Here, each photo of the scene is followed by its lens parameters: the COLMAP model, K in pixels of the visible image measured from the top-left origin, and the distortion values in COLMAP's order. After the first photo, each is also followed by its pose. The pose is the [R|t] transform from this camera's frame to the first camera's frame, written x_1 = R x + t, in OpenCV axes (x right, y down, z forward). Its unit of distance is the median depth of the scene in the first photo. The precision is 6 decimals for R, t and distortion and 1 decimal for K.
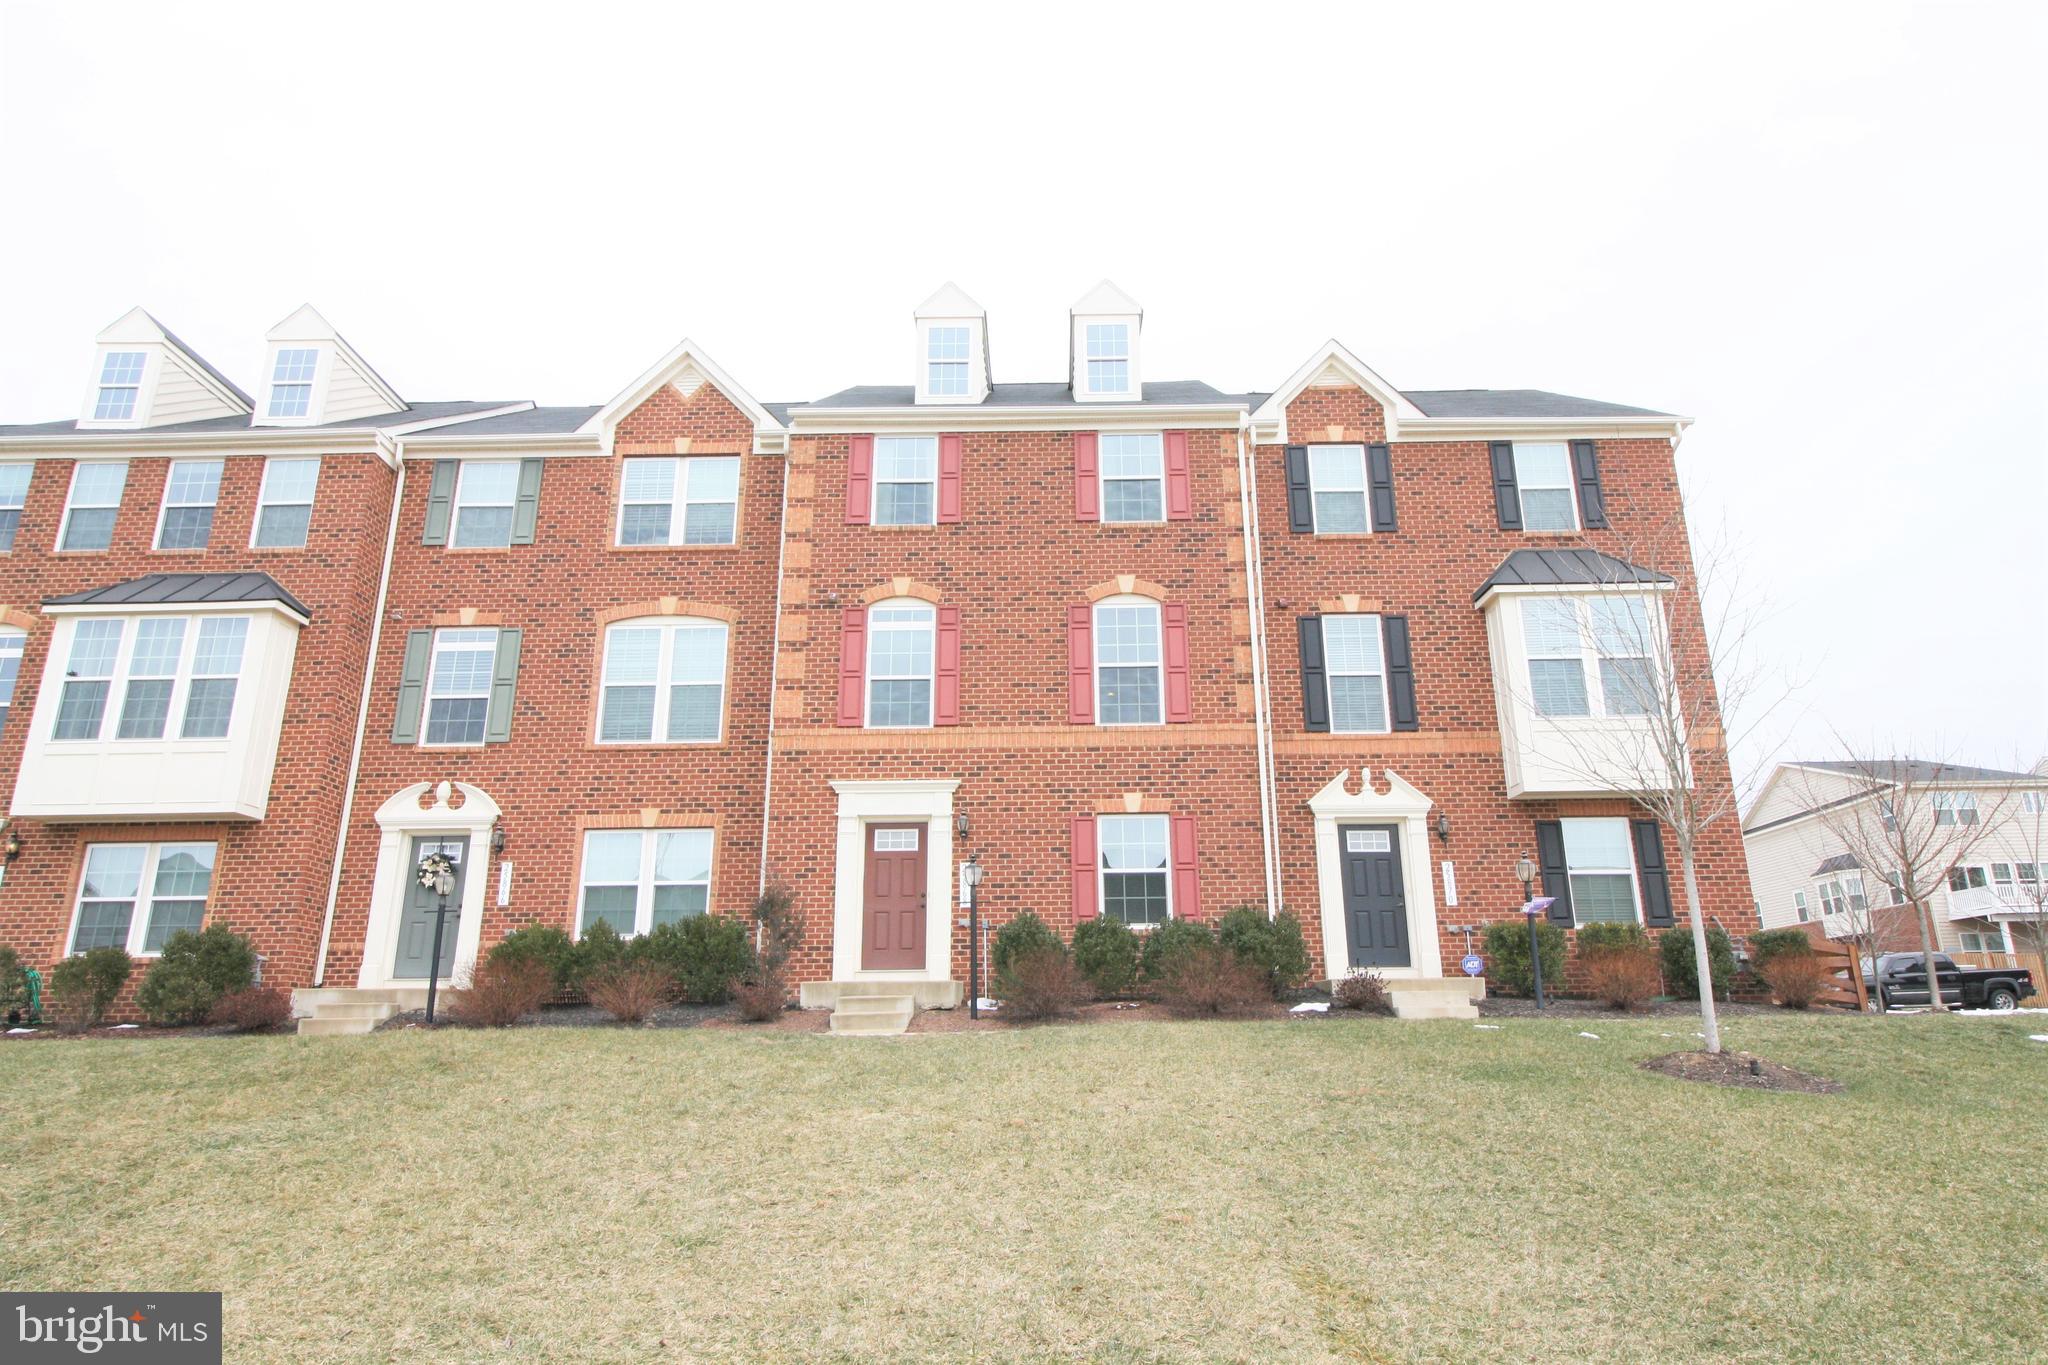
lens RADIAL K [[1242.0, 0, 1025.1], [0, 1242.0, 680.8], [0, 0, 1]] dist [0.003210, -0.006678]
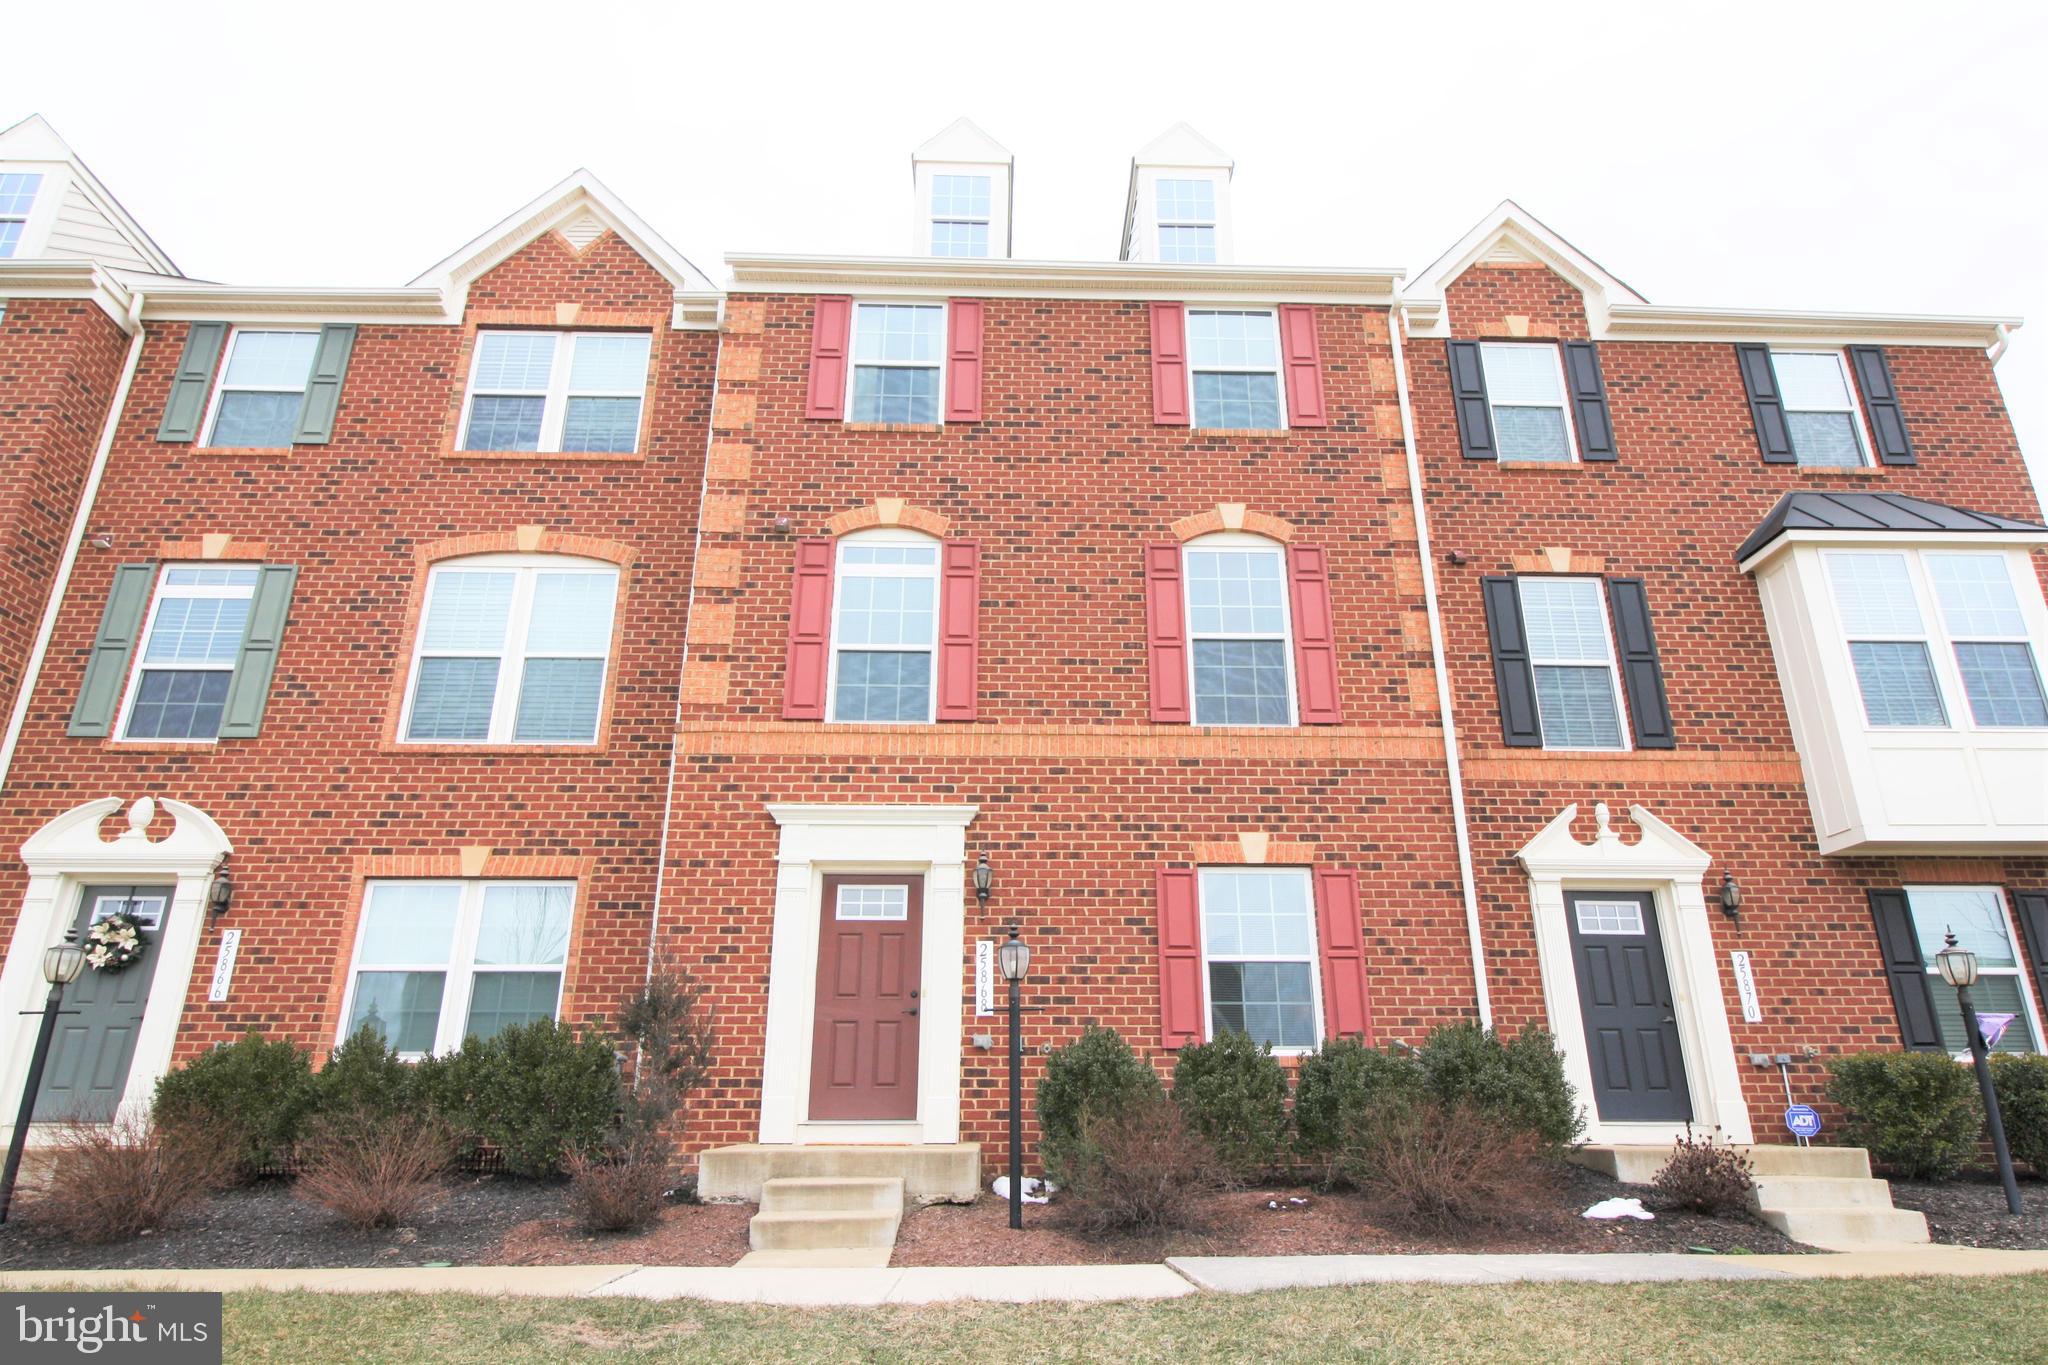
lens RADIAL K [[1242.0, 0, 1022.9], [0, 1242.0, 676.5], [0, 0, 1]] dist [0.003210, -0.006678]
pose [[0.999040, 0.023029, 0.037278, -0.051760], [-0.020143, 0.996901, -0.076037, 0.058574], [-0.038914, 0.075213, 0.996408, 0.355214]]
